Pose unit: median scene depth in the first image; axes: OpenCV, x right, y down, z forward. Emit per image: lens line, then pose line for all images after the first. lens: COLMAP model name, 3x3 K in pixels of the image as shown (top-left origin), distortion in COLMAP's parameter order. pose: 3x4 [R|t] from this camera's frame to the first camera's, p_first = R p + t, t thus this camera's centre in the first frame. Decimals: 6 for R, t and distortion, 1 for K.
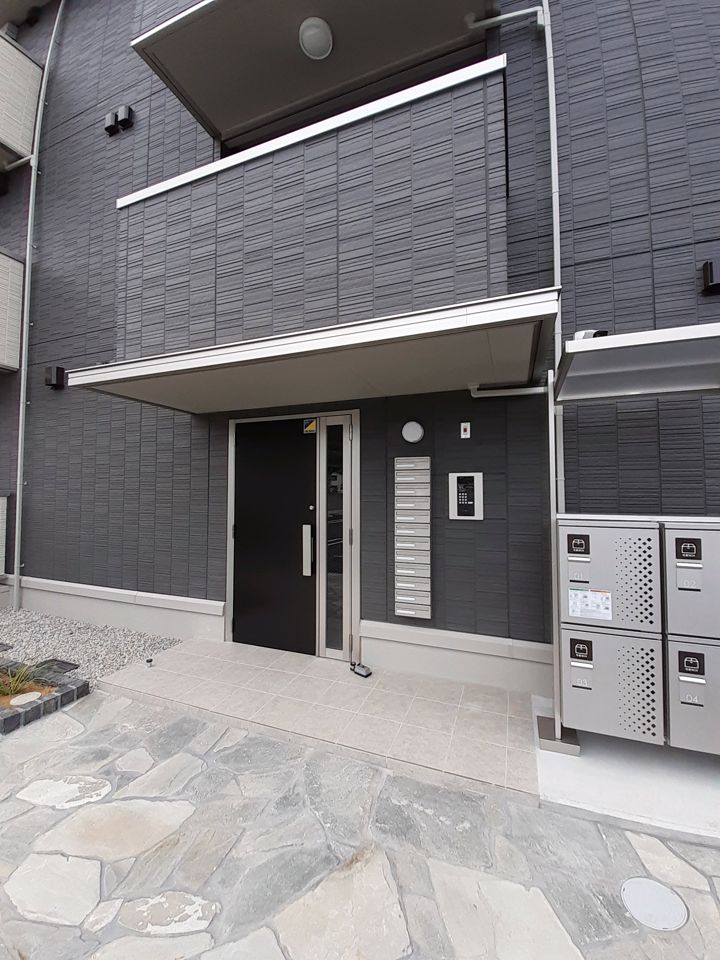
lens RADIAL K [[381.1, 0, 369.2], [0, 381.1, 477.0], [0, 0, 1]] dist [0.025465, -0.020337]
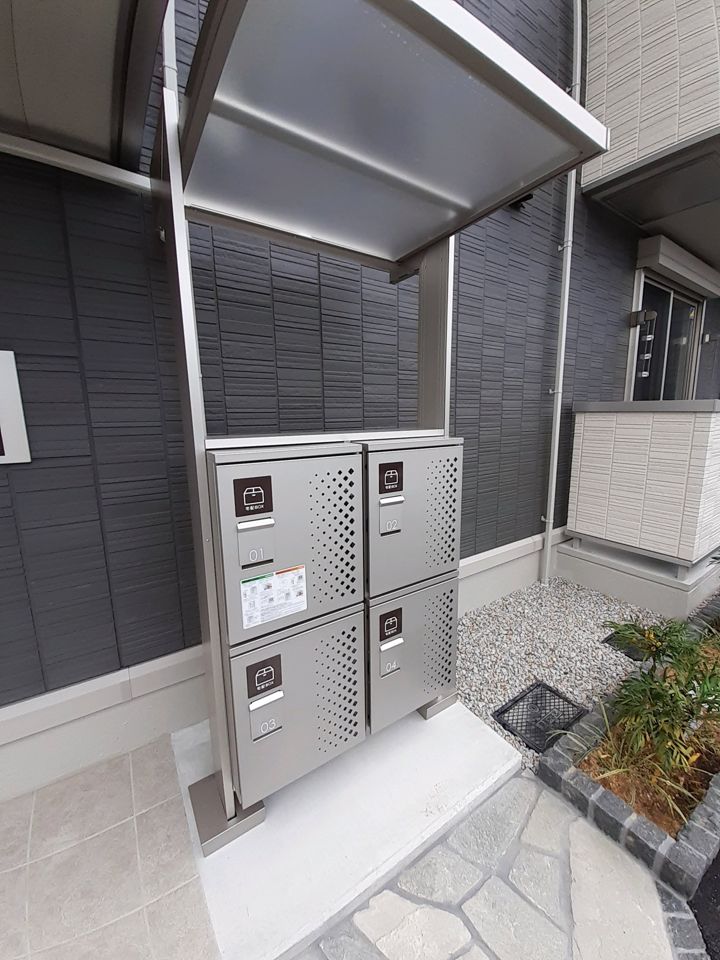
lens RADIAL K [[381.1, 0, 369.2], [0, 381.1, 477.0], [0, 0, 1]] dist [0.025465, -0.020337]
pose [[0.576995, -0.143947, 0.803963, 0.232585], [-0.020150, 0.981538, 0.190202, 0.050905], [-0.816499, -0.125946, 0.563442, 0.603509]]
